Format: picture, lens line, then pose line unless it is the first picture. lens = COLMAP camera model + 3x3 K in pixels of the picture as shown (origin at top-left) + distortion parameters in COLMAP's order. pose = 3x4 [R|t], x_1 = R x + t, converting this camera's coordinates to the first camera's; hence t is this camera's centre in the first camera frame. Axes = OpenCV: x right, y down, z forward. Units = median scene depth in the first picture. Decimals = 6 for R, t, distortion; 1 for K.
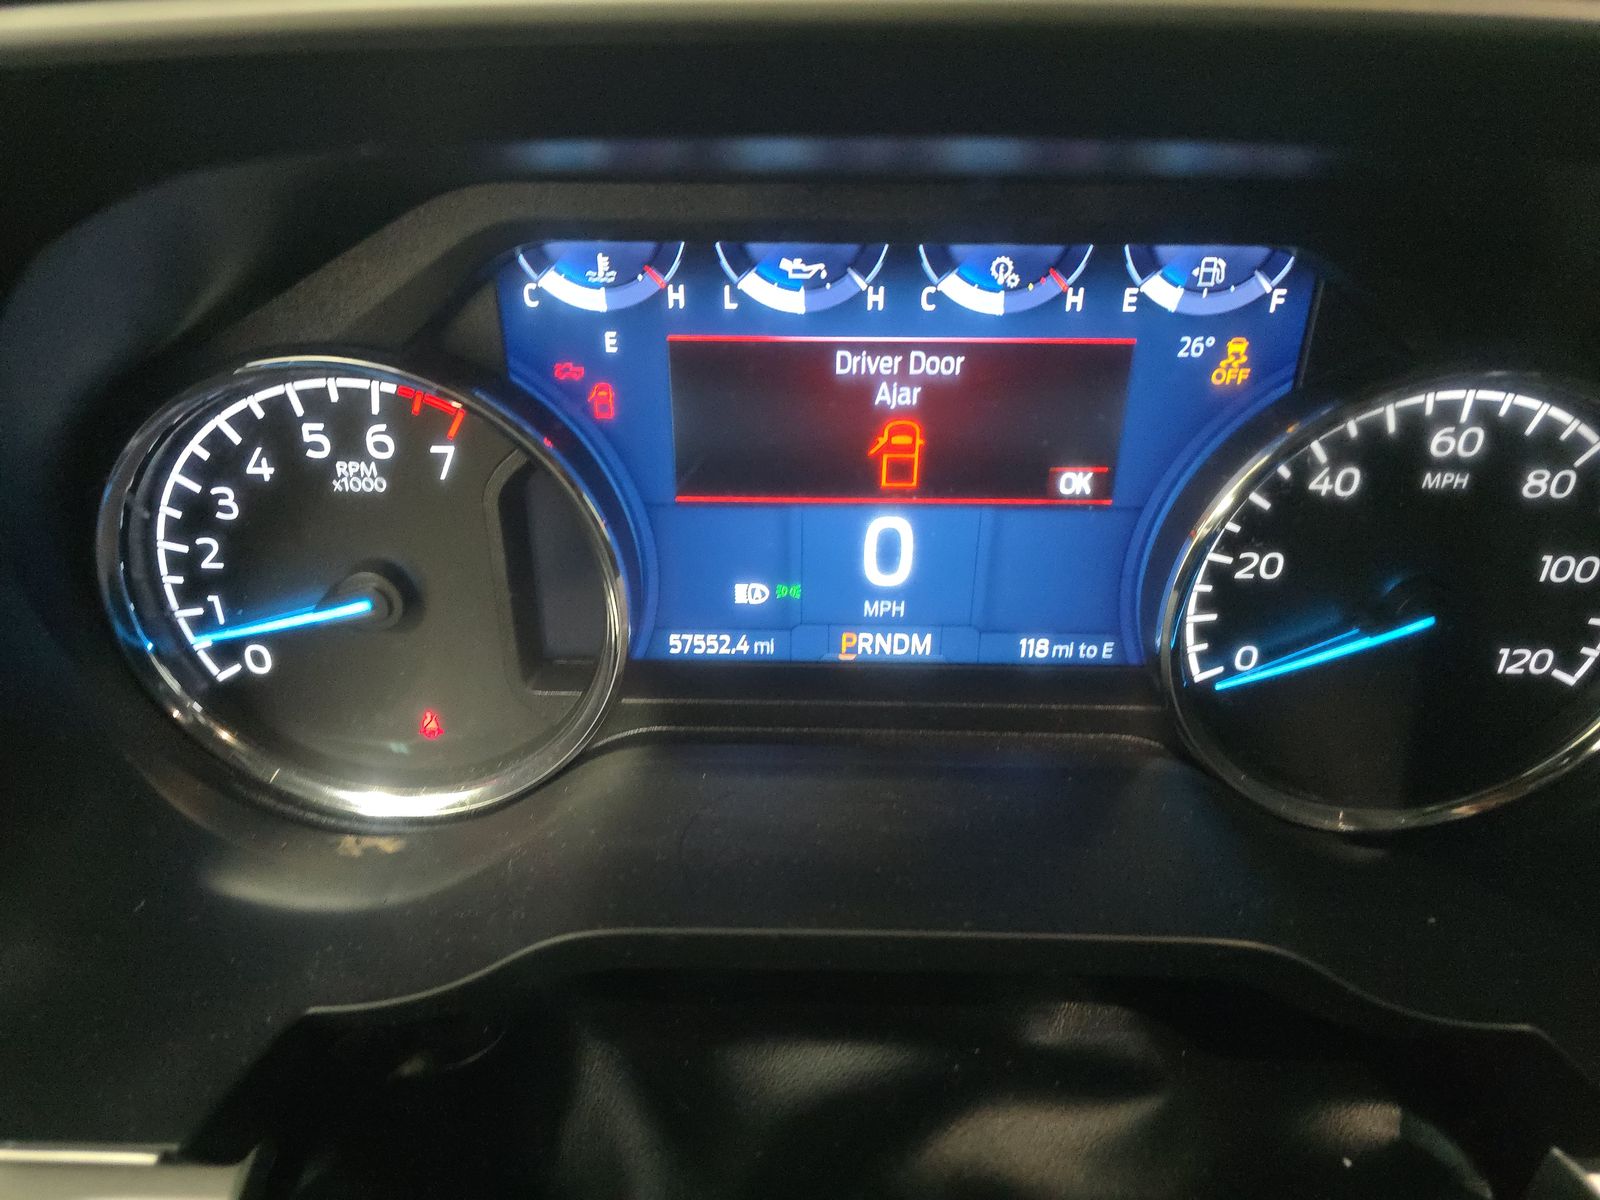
lens RADIAL K [[1086.0, 0, 800.0], [0, 1086.0, 600.0], [0, 0, 1]] dist [0.008487, 0.003011]
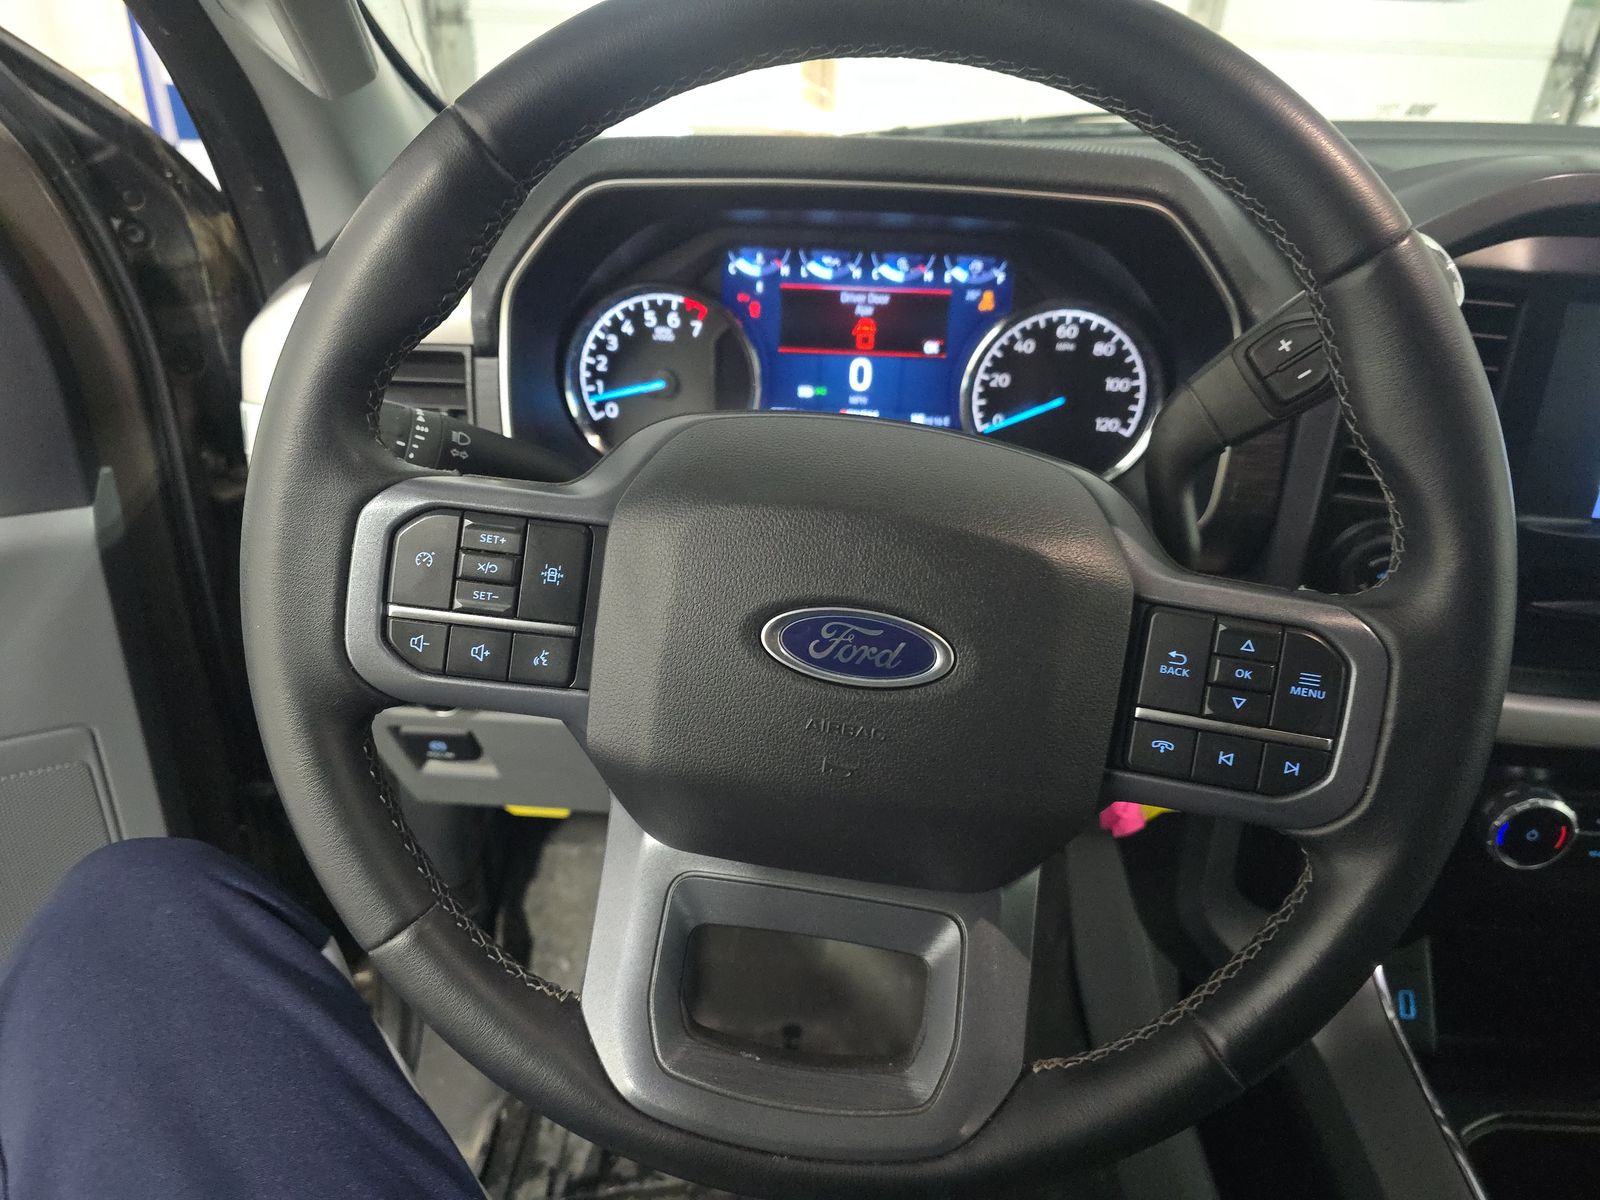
lens RADIAL K [[1066.0, 0, 800.0], [0, 1066.0, 600.0], [0, 0, 1]] dist [0.059916, 0.000723]
pose [[0.998494, 0.042670, -0.034492, 0.053680], [-0.044007, 0.998270, -0.038993, 0.649410], [0.032769, 0.040452, 0.998644, -1.654432]]
